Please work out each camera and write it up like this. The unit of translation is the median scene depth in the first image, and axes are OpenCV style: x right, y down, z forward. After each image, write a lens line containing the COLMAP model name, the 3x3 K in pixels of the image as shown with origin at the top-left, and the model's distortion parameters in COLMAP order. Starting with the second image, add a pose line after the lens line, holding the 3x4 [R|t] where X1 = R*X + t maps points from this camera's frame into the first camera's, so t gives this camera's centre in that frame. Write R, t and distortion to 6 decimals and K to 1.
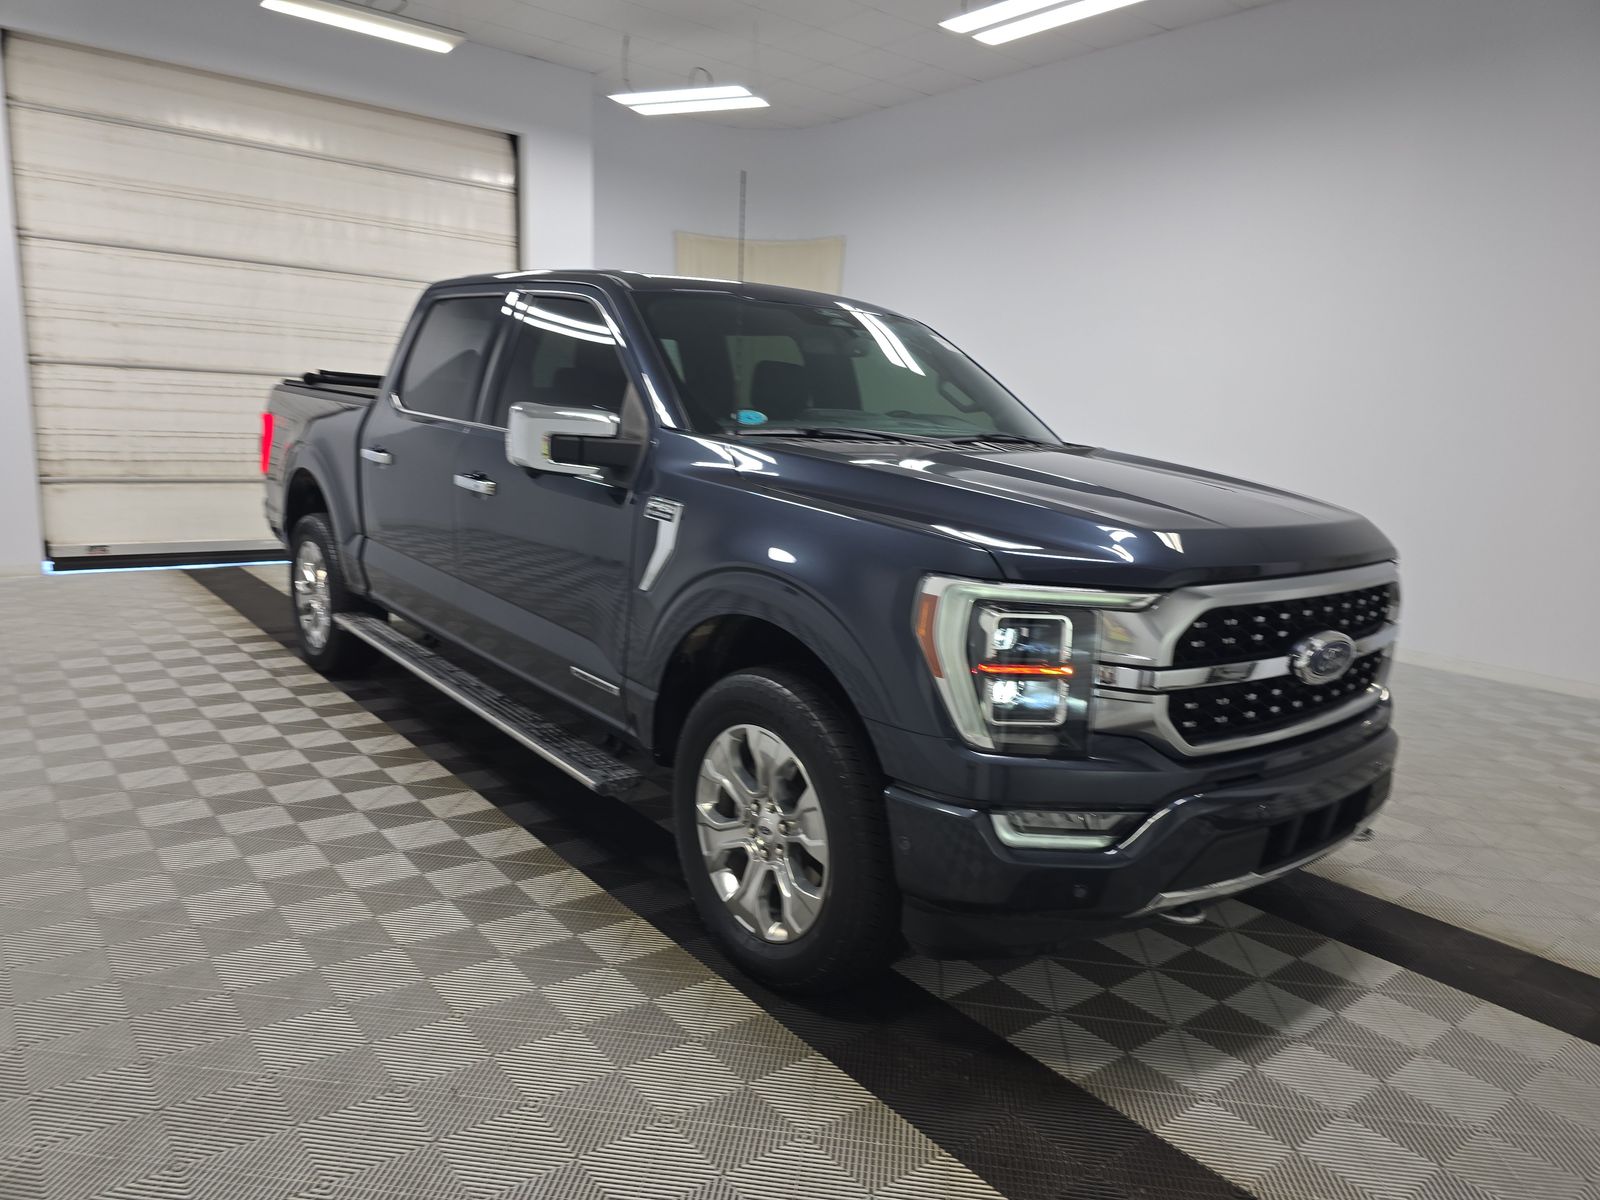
lens RADIAL K [[1073.7, 0, 800.0], [0, 1073.7, 600.0], [0, 0, 1]] dist [0.086701, -0.069331]
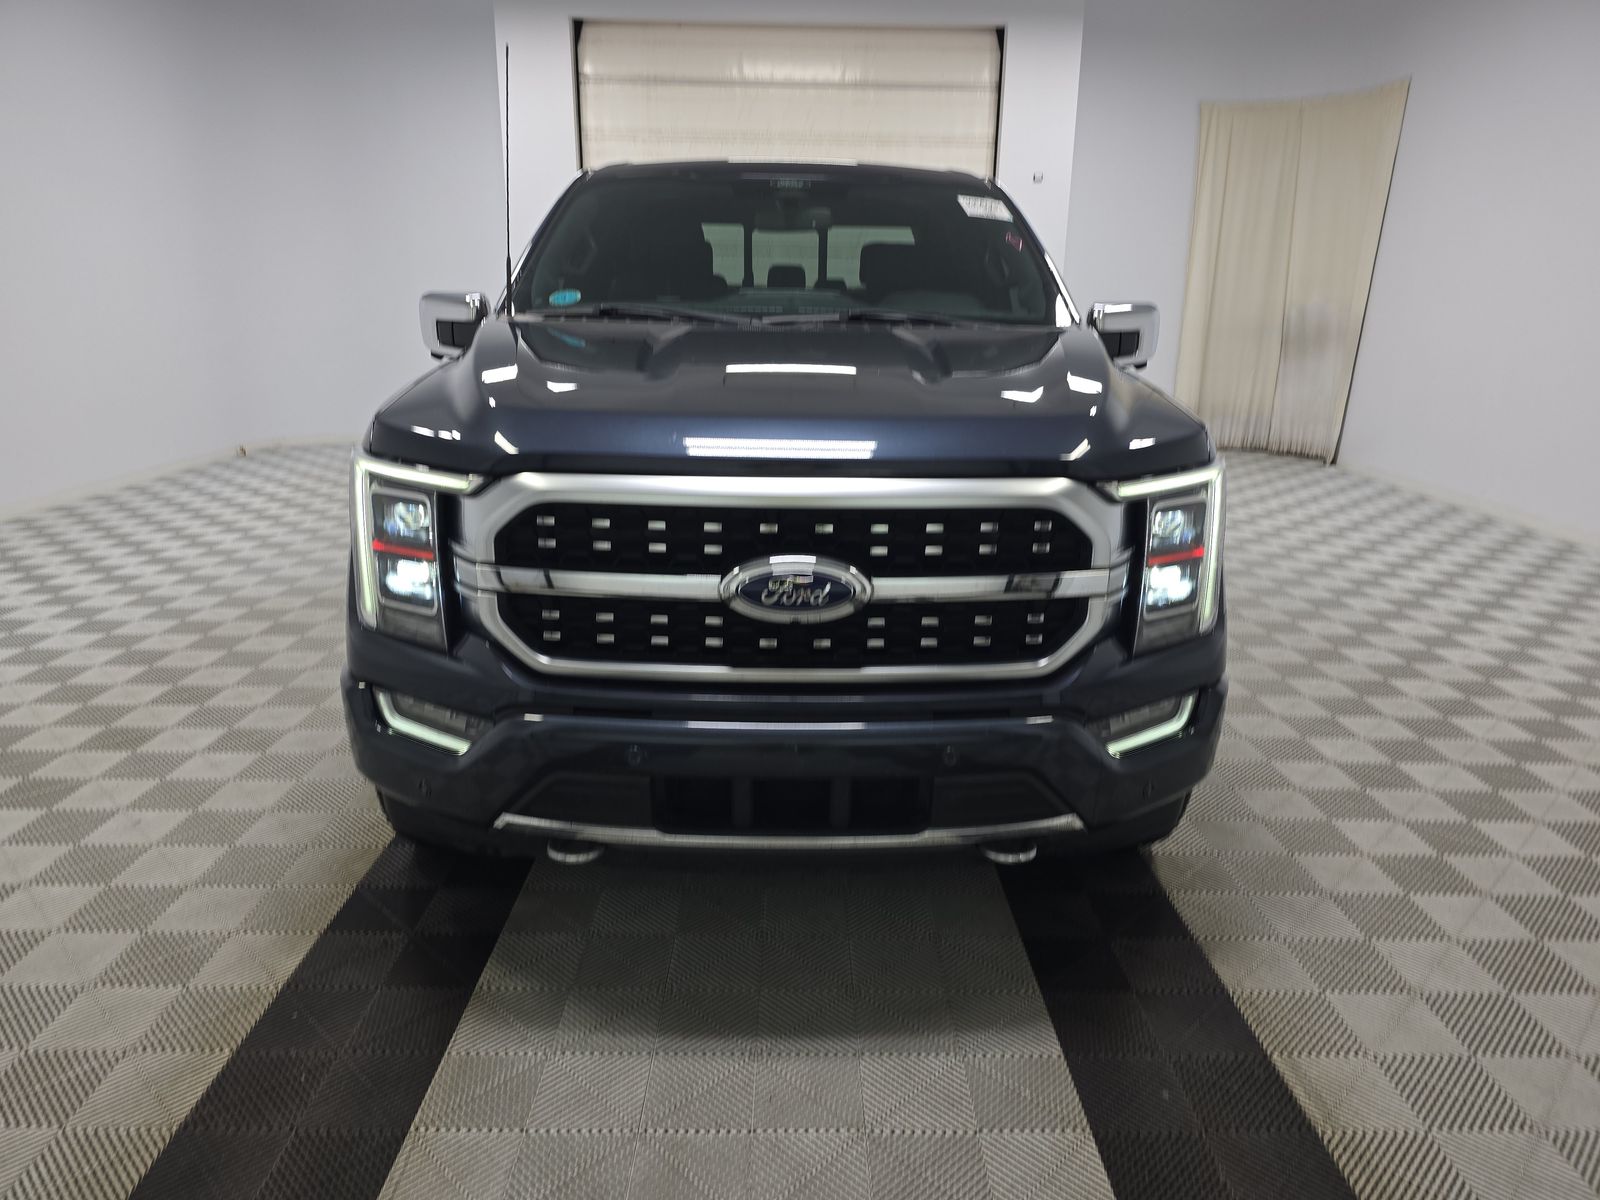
lens RADIAL K [[1073.7, 0, 800.0], [0, 1073.7, 600.0], [0, 0, 1]] dist [0.086701, -0.069331]
pose [[0.789389, 0.132902, -0.599334, 0.421893], [-0.089590, 0.990772, 0.101703, -0.007900], [0.607321, -0.026589, 0.794012, 0.180049]]
